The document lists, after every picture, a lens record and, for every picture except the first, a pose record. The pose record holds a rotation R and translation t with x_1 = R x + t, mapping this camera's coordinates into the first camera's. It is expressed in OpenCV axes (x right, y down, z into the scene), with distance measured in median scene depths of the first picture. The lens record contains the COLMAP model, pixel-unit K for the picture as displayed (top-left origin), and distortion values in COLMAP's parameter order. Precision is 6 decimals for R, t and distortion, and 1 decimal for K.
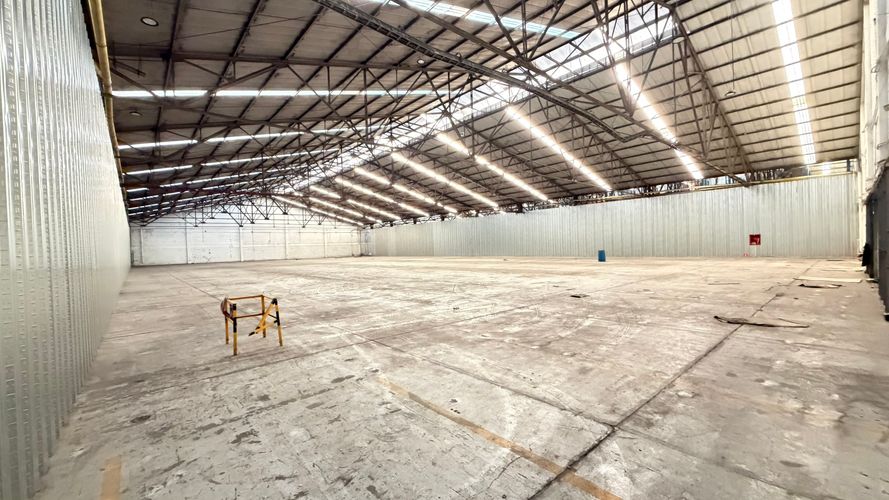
lens RADIAL K [[354.5, 0, 440.2], [0, 354.5, 247.1], [0, 0, 1]] dist [-0.001440, 0.000155]
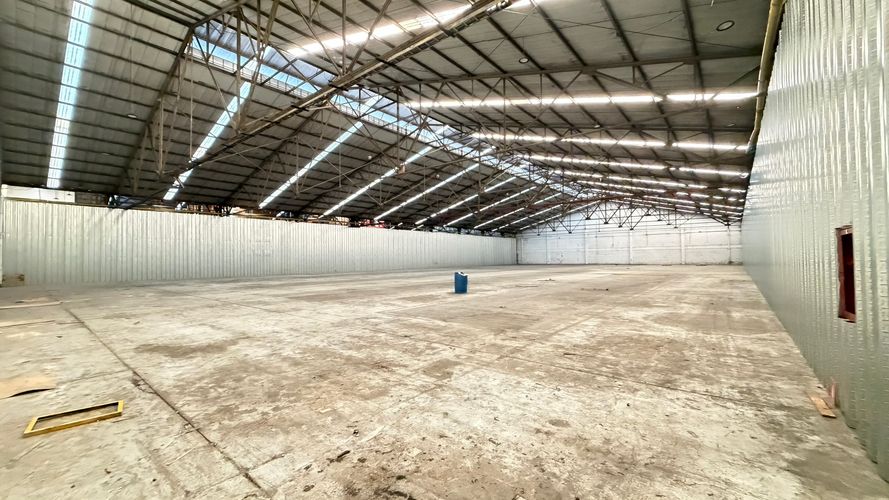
lens RADIAL K [[354.5, 0, 449.9], [0, 354.5, 251.1], [0, 0, 1]] dist [-0.001440, 0.000155]
pose [[0.172240, 0.014083, -0.984954, 2.059787], [0.001912, 0.999891, 0.014631, -0.073187], [0.985053, -0.004403, 0.172194, 1.797250]]
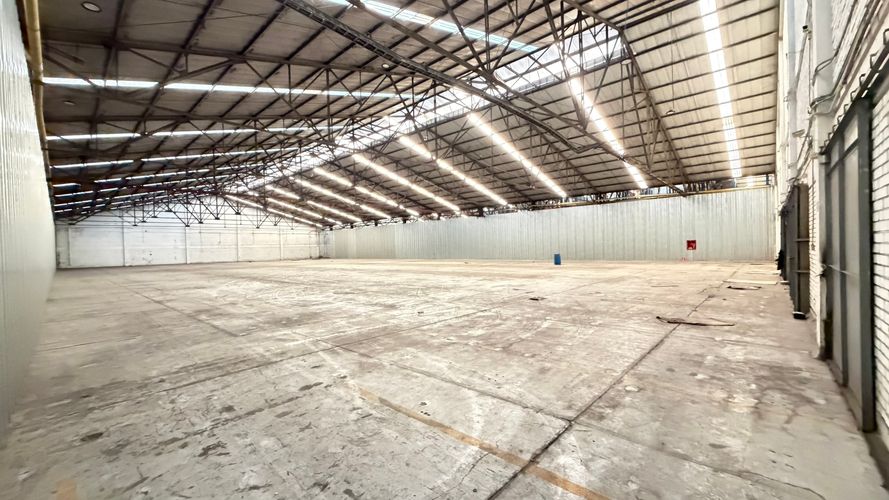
lens RADIAL K [[354.5, 0, 440.8], [0, 354.5, 246.2], [0, 0, 1]] dist [-0.001440, 0.000155]
pose [[0.993873, 0.007086, 0.110304, -0.004505], [-0.006008, 0.999931, -0.010098, -0.002720], [-0.110368, 0.009373, 0.993847, -0.006580]]
